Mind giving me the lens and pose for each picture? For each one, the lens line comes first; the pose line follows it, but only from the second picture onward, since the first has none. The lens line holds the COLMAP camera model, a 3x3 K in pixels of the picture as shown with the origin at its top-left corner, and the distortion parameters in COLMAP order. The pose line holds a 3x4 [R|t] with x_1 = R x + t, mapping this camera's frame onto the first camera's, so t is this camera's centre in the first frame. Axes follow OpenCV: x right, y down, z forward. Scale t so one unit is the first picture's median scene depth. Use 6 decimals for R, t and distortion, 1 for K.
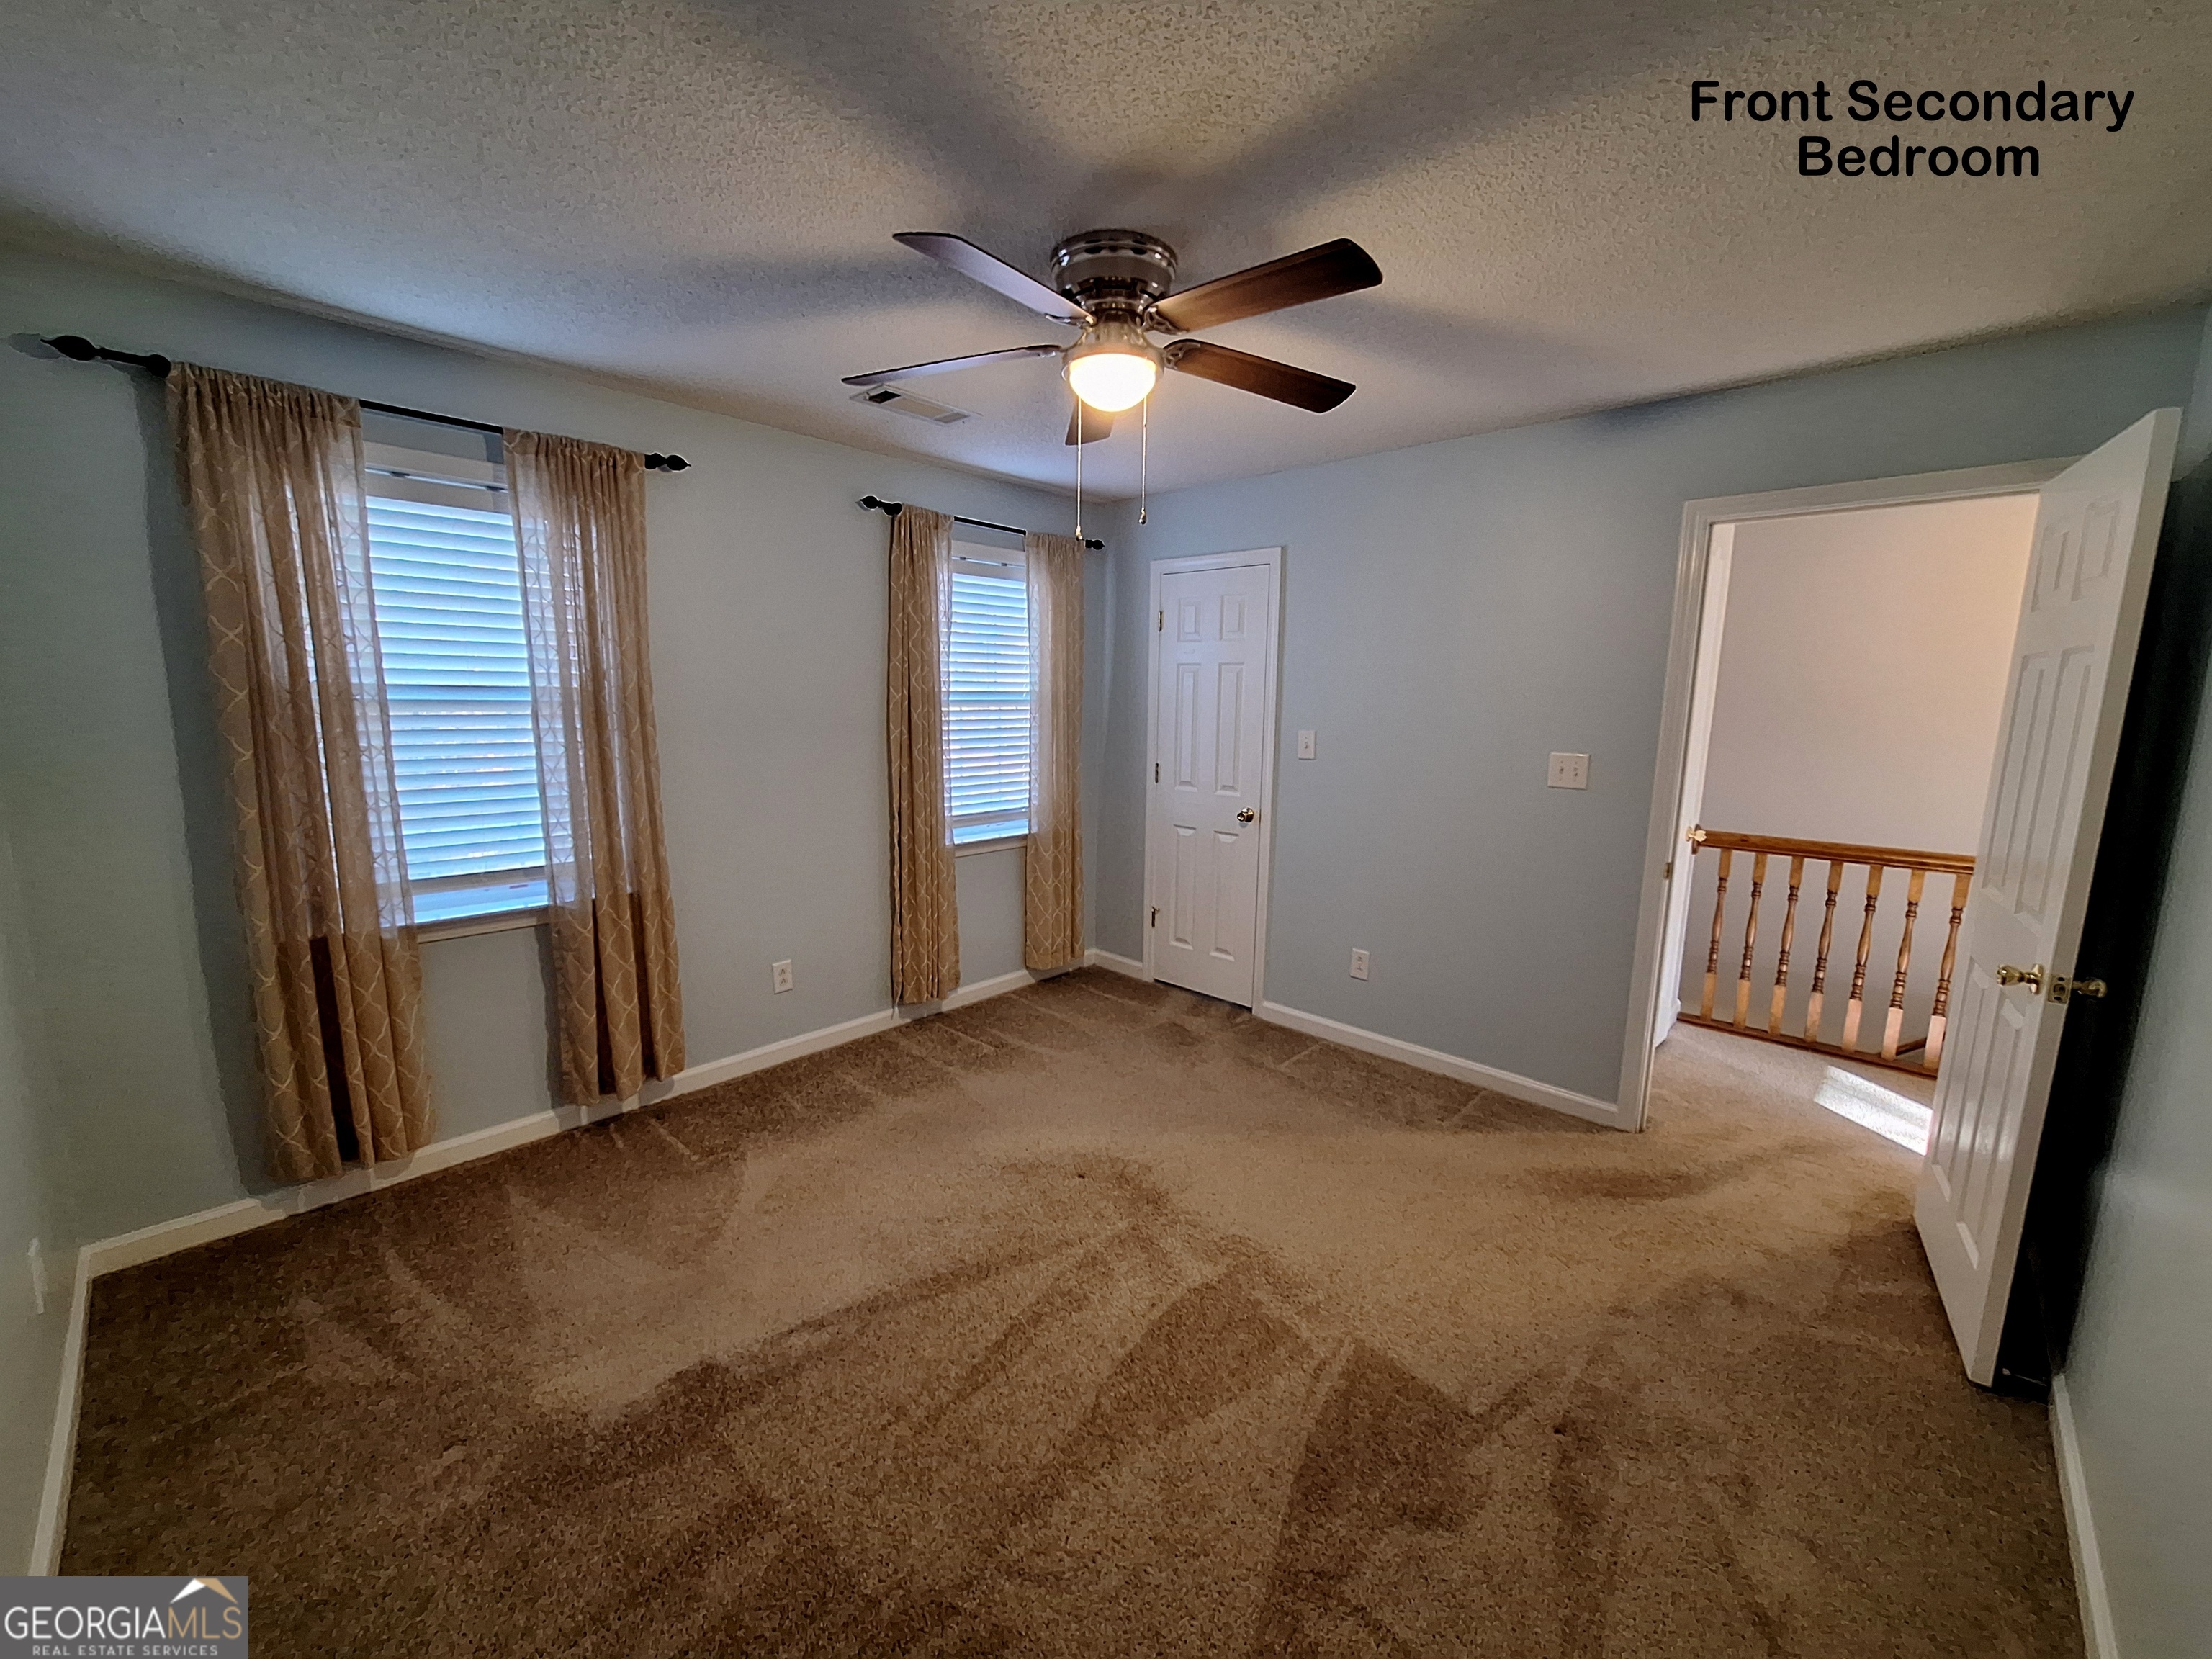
lens RADIAL K [[879.1, 0, 1106.0], [0, 879.1, 829.5], [0, 0, 1]] dist [0.000144, 0.000005]
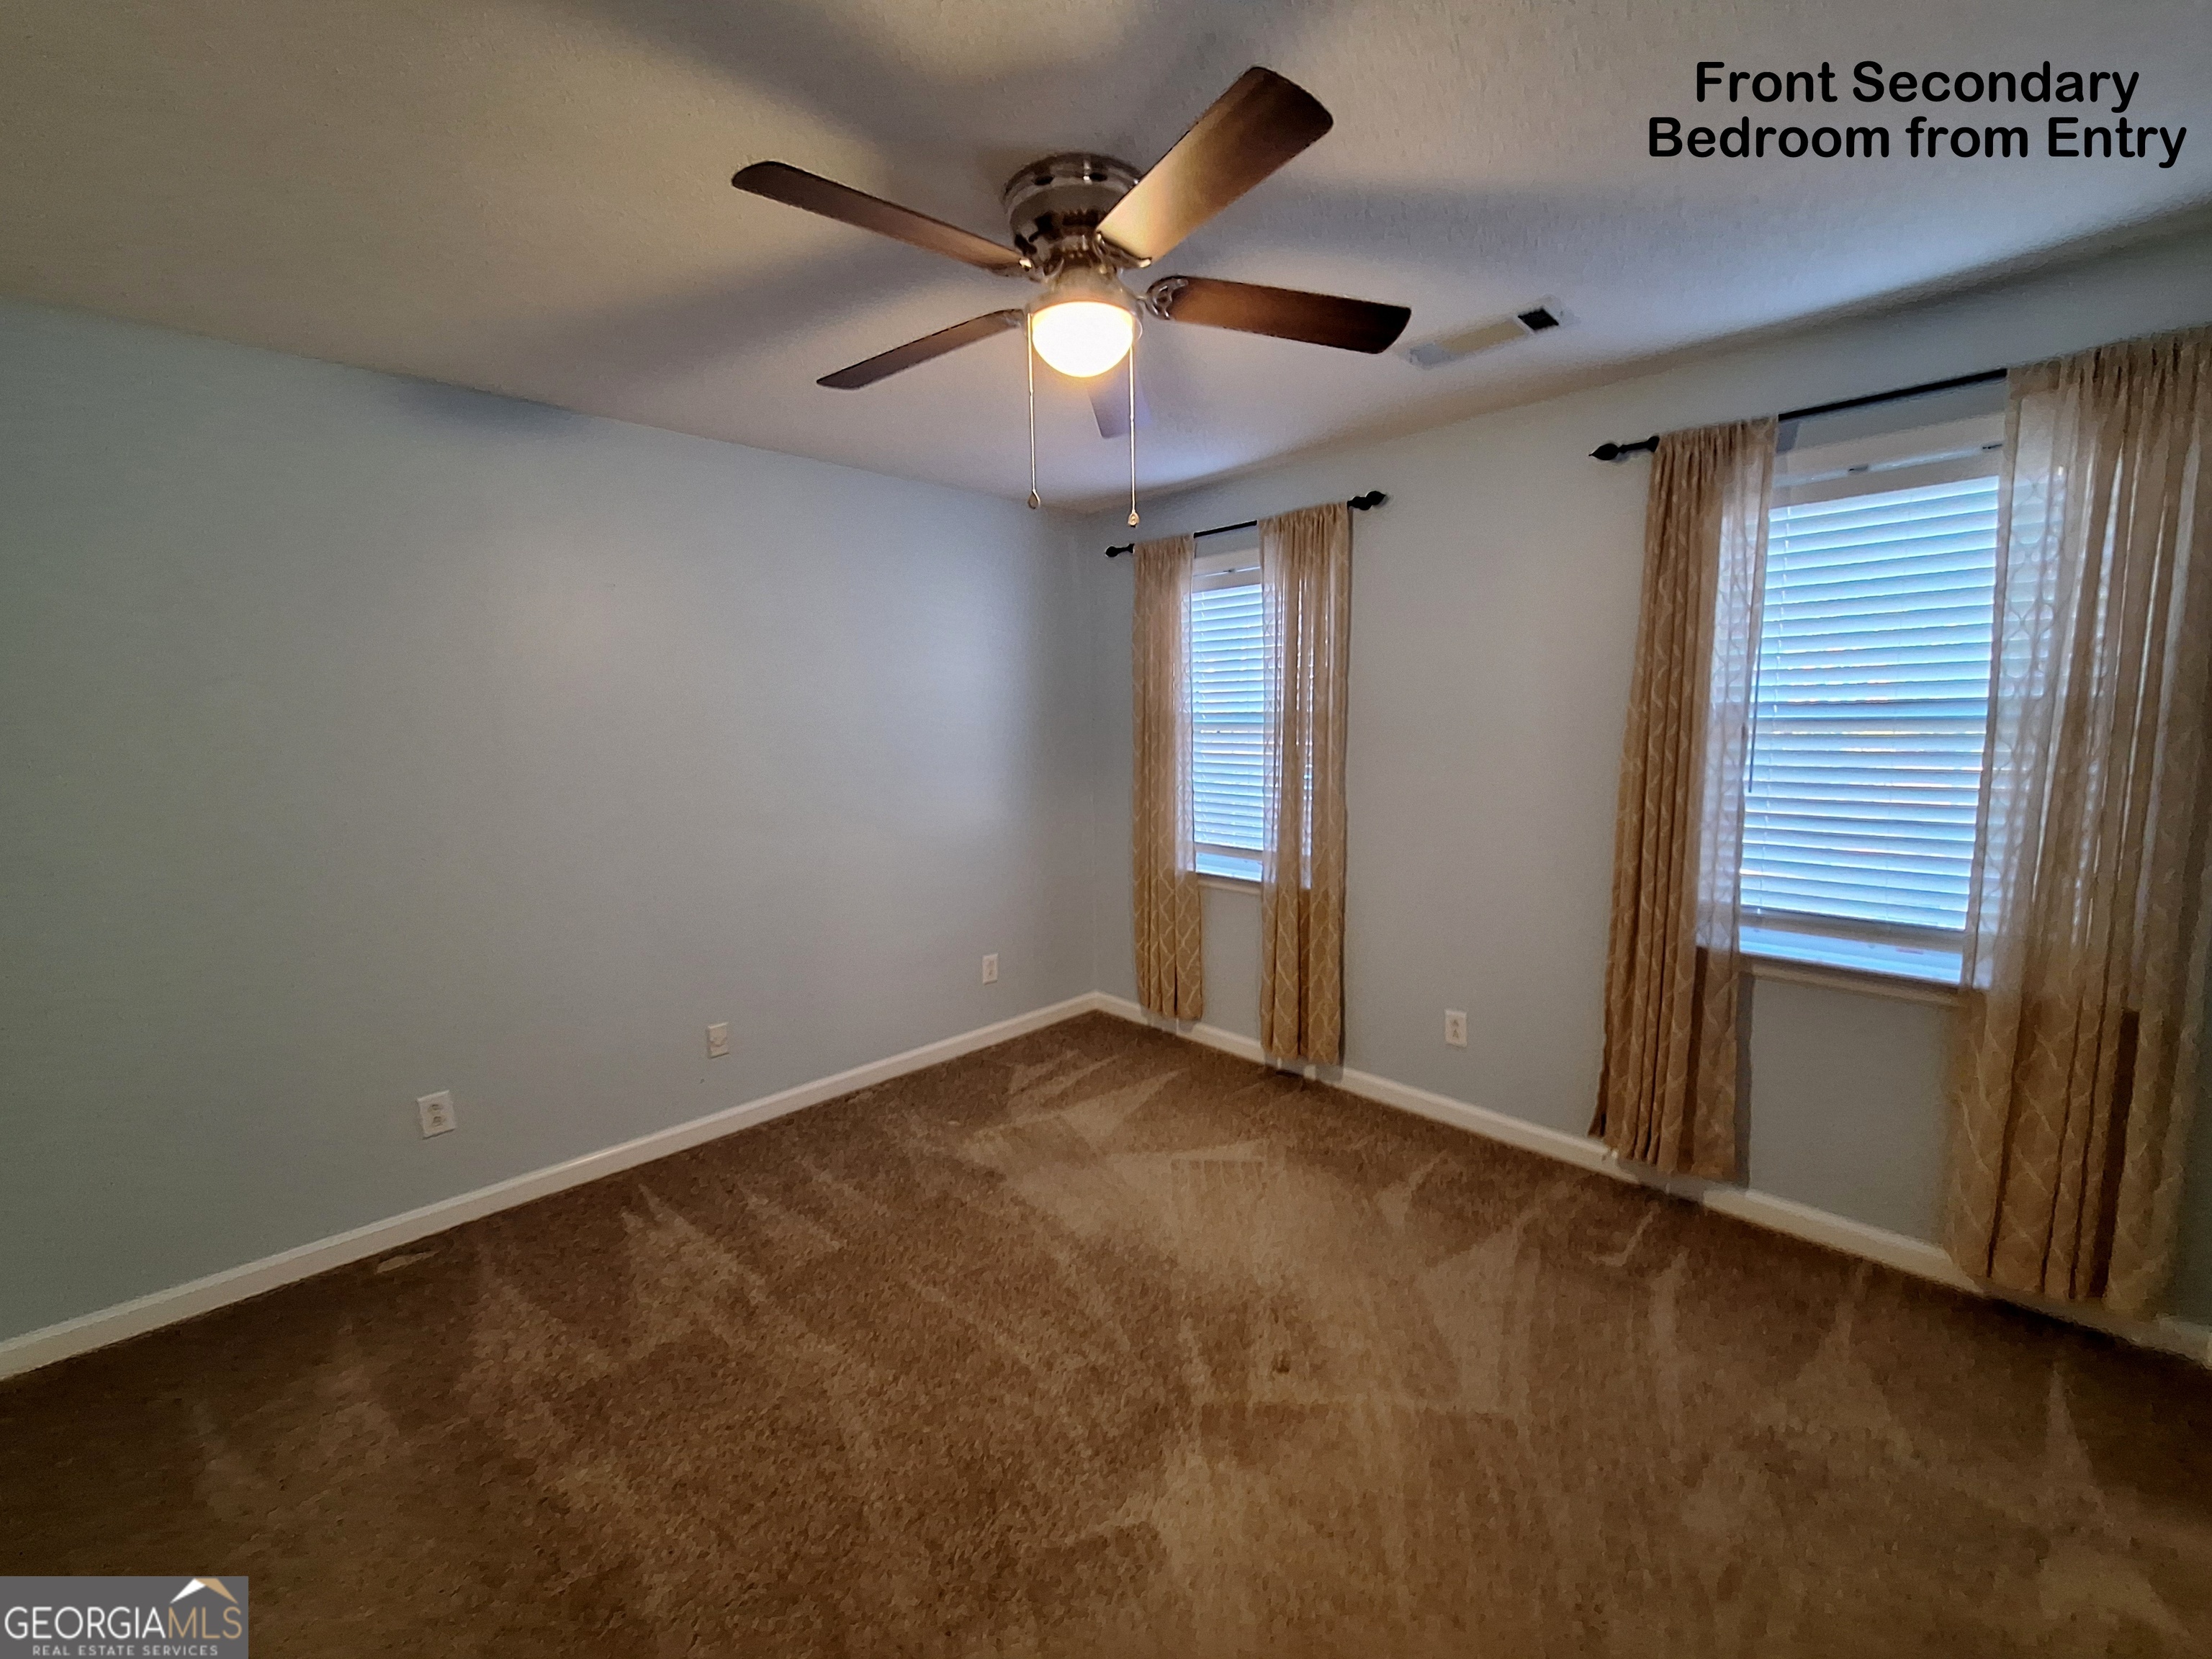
lens RADIAL K [[910.7, 0, 1106.0], [0, 910.7, 829.5], [0, 0, 1]] dist [0.000895, 0.000002]
pose [[-0.066646, 0.107530, -0.991965, 0.654872], [-0.142640, 0.982938, 0.116135, -0.105489], [0.987528, 0.149234, -0.050171, 0.788683]]
